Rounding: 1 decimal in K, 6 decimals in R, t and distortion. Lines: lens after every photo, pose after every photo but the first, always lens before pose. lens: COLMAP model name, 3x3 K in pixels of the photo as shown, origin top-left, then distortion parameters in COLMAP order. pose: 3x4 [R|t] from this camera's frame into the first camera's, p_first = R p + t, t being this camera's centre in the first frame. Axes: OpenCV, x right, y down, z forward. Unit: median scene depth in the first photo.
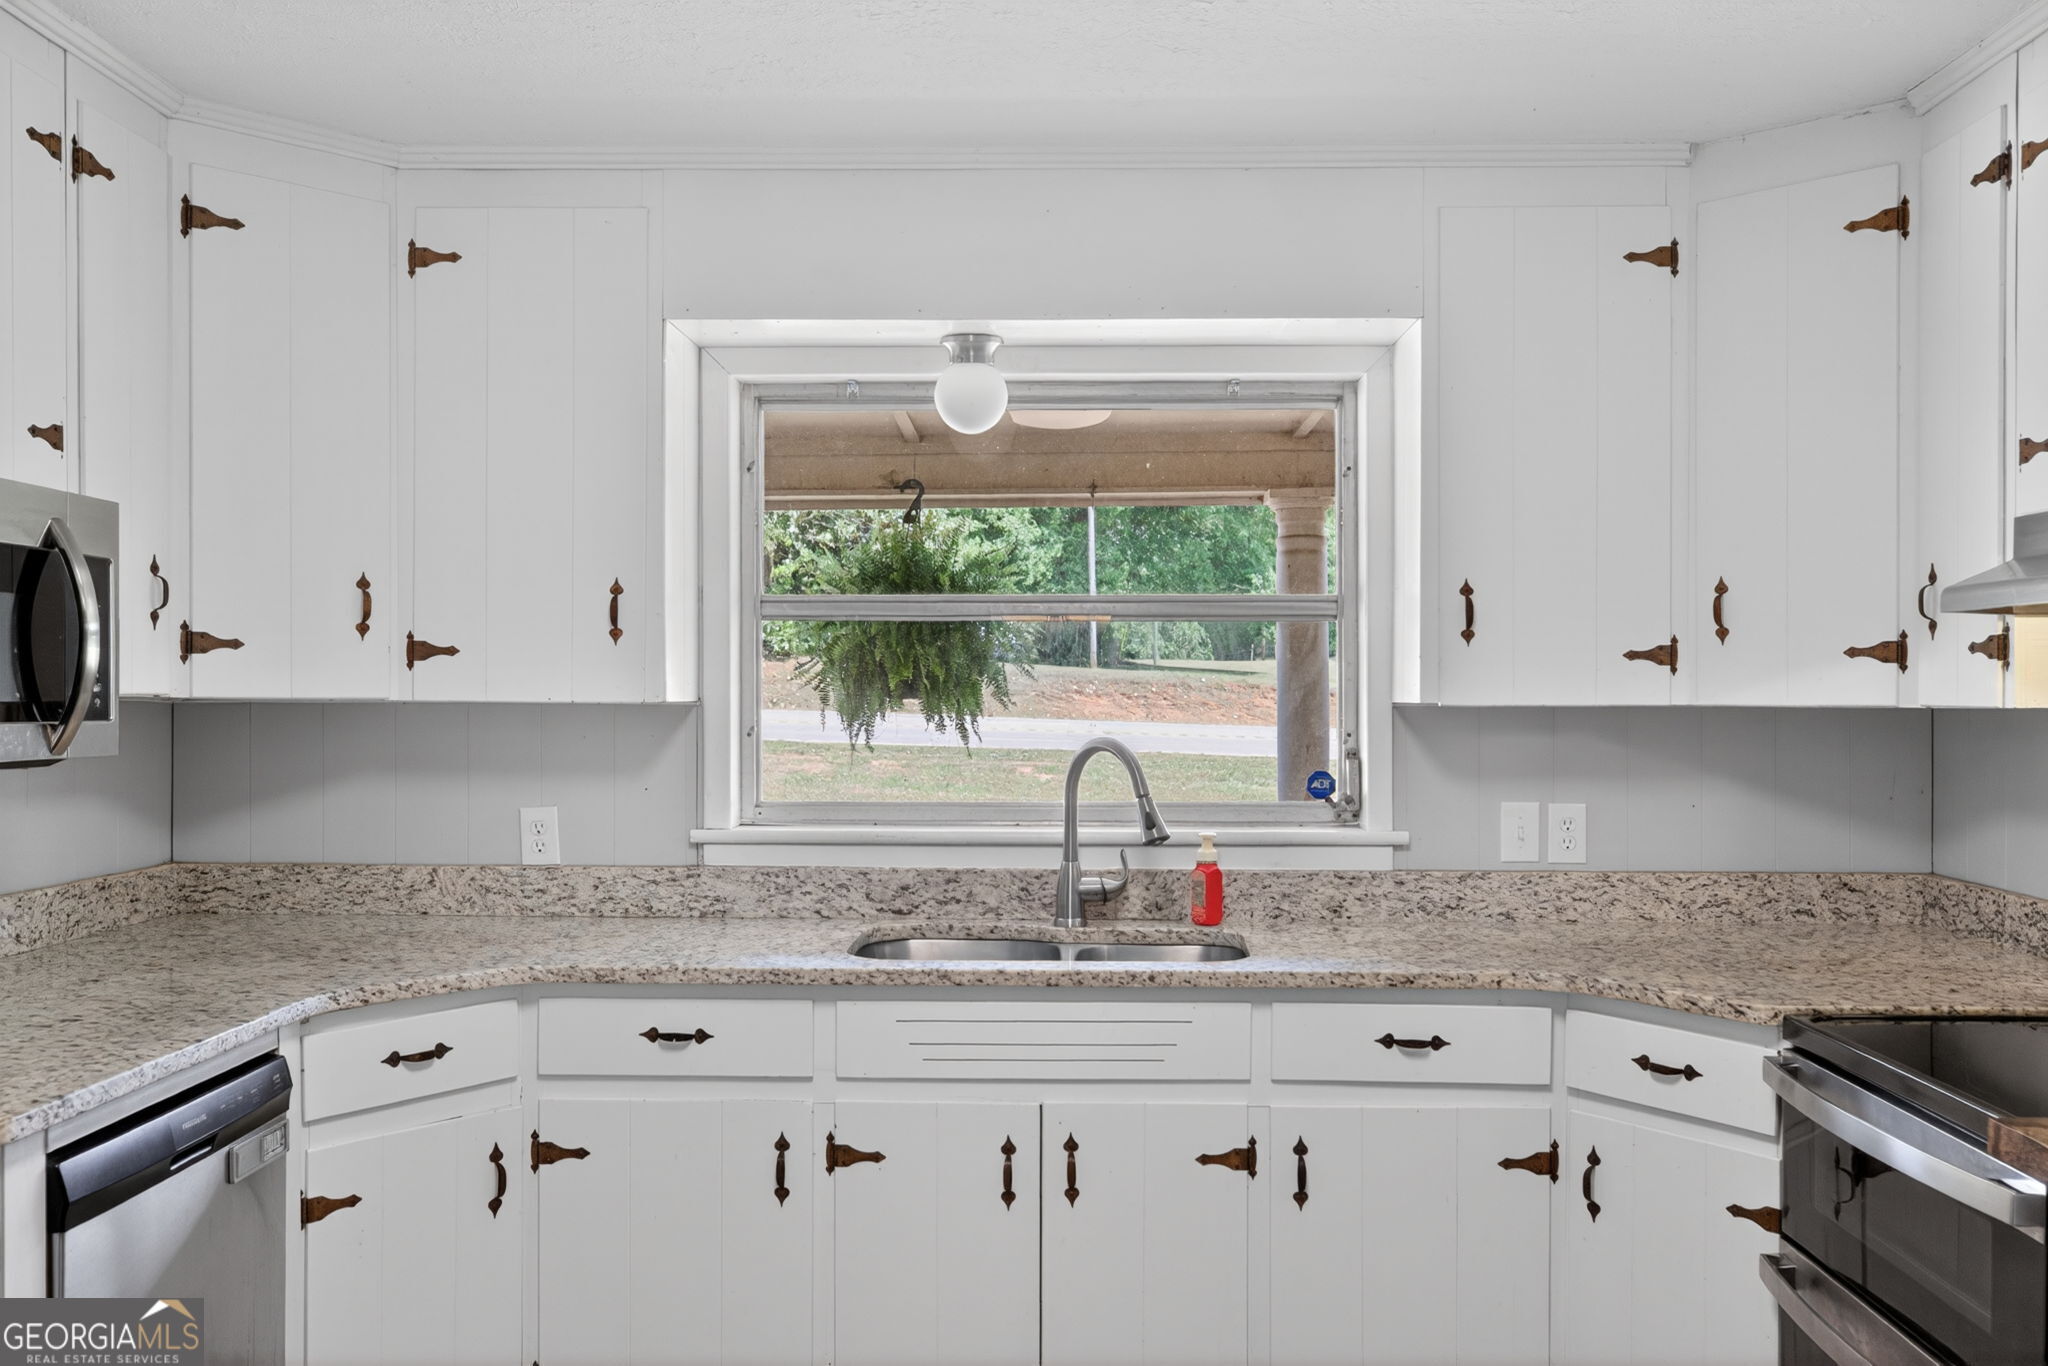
lens RADIAL K [[1768.7, 0, 1017.9], [0, 1768.7, 693.0], [0, 0, 1]] dist [-0.036742, 0.031598]
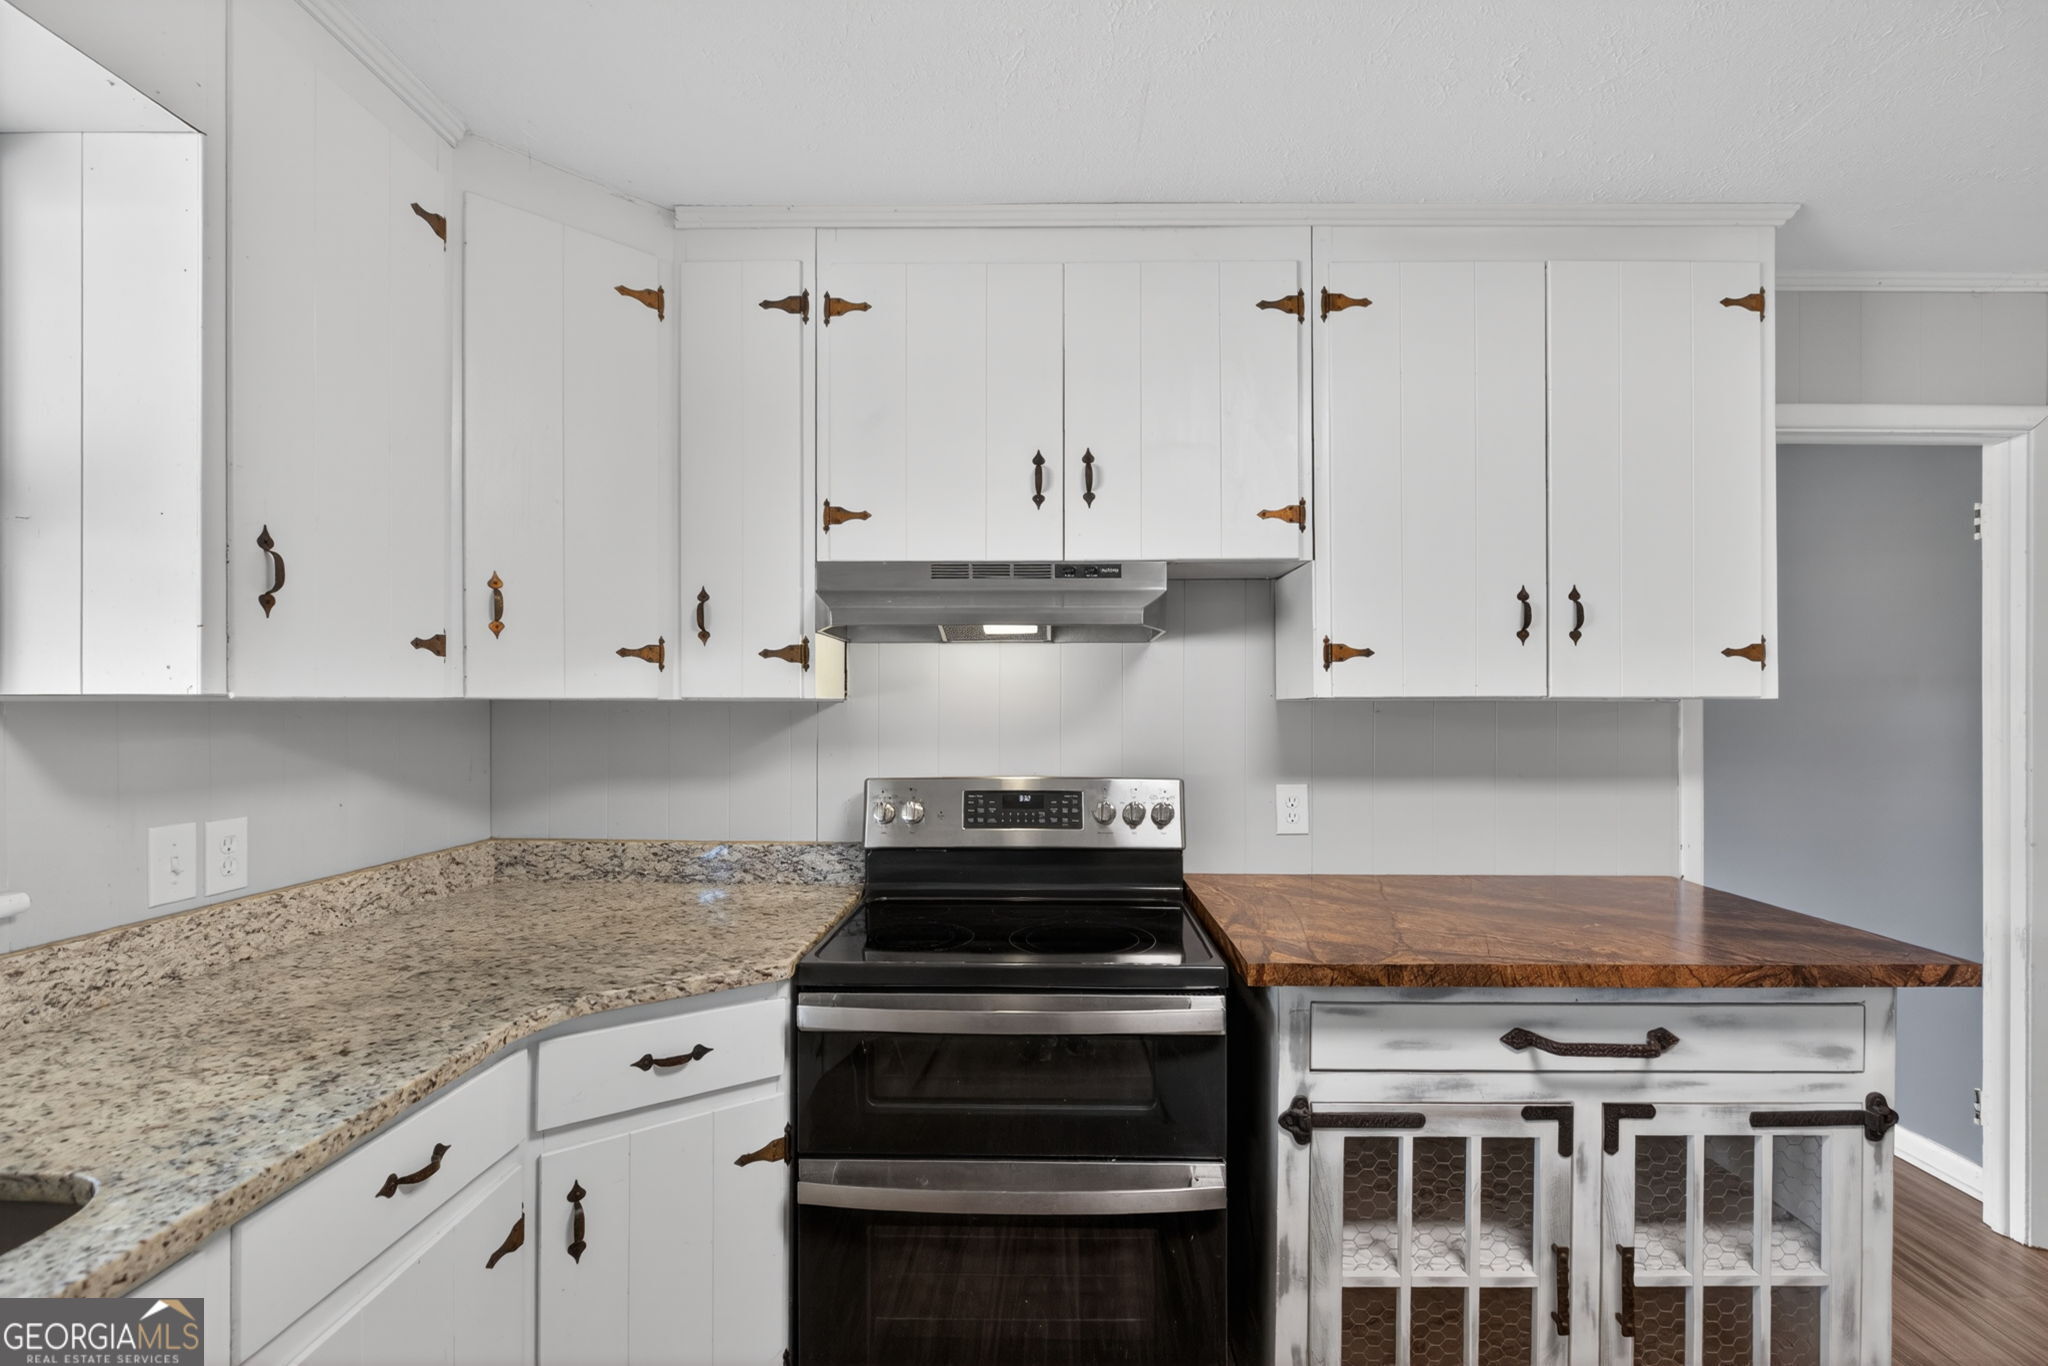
lens RADIAL K [[928.2, 0, 1026.0], [0, 928.2, 699.7], [0, 0, 1]] dist [-0.001824, -0.002264]
pose [[-0.022692, 0.001480, 0.999741, -0.139288], [0.002059, 0.999997, -0.001434, 0.008919], [-0.999740, 0.002026, -0.022695, 0.686520]]
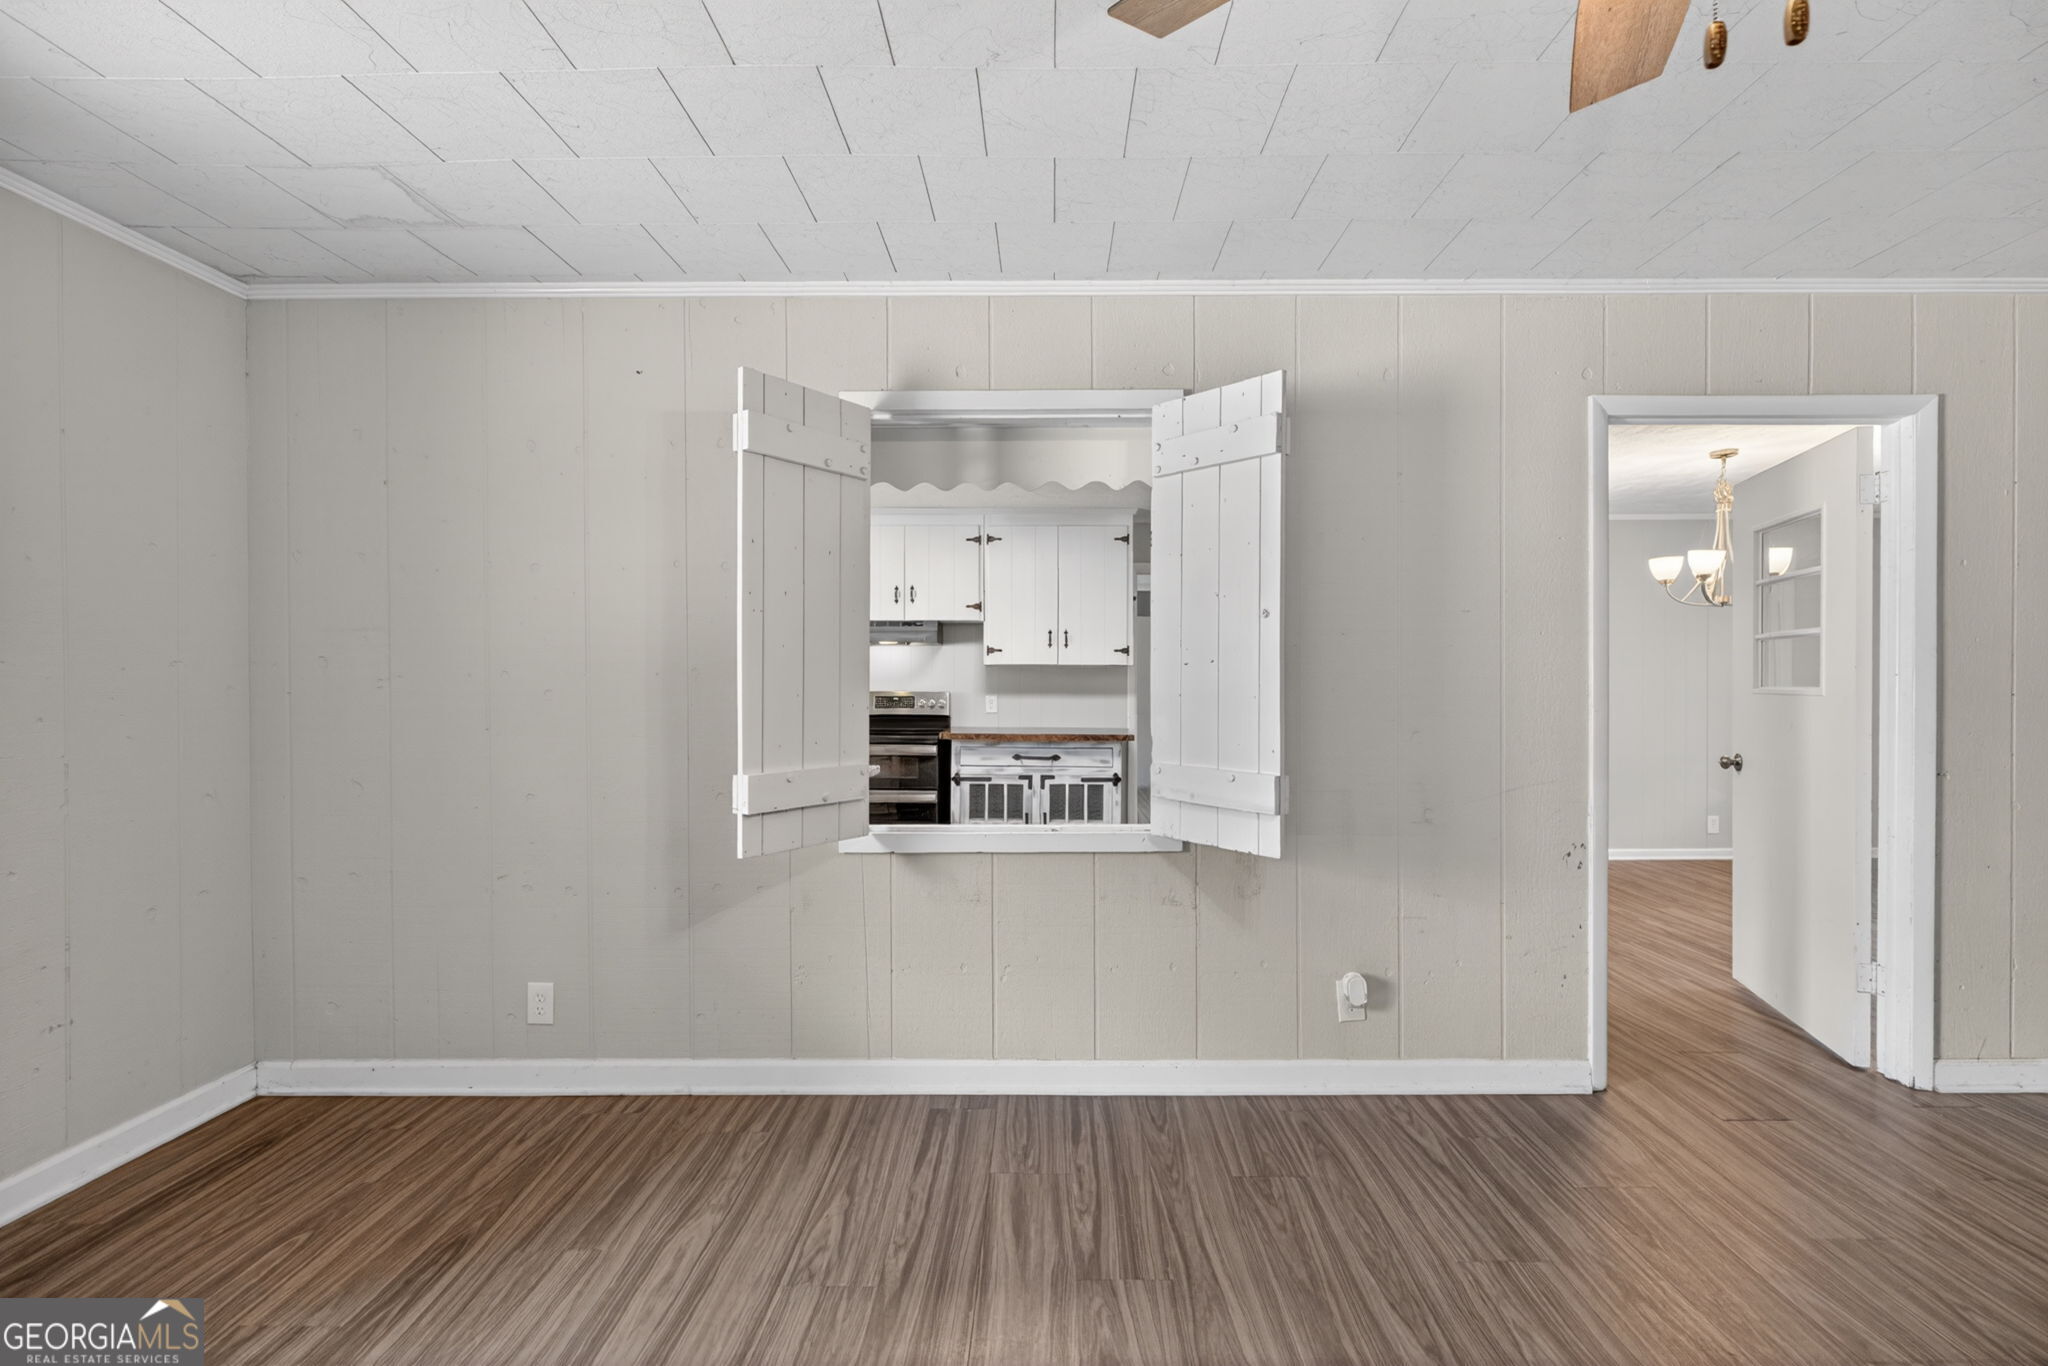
lens RADIAL K [[928.2, 0, 1025.4], [0, 928.2, 675.2], [0, 0, 1]] dist [-0.001824, -0.002264]
pose [[-0.021782, 0.002426, 0.999760, -1.421911], [-0.002696, 0.999993, -0.002485, 0.033298], [-0.999759, -0.002750, -0.021776, 0.445368]]
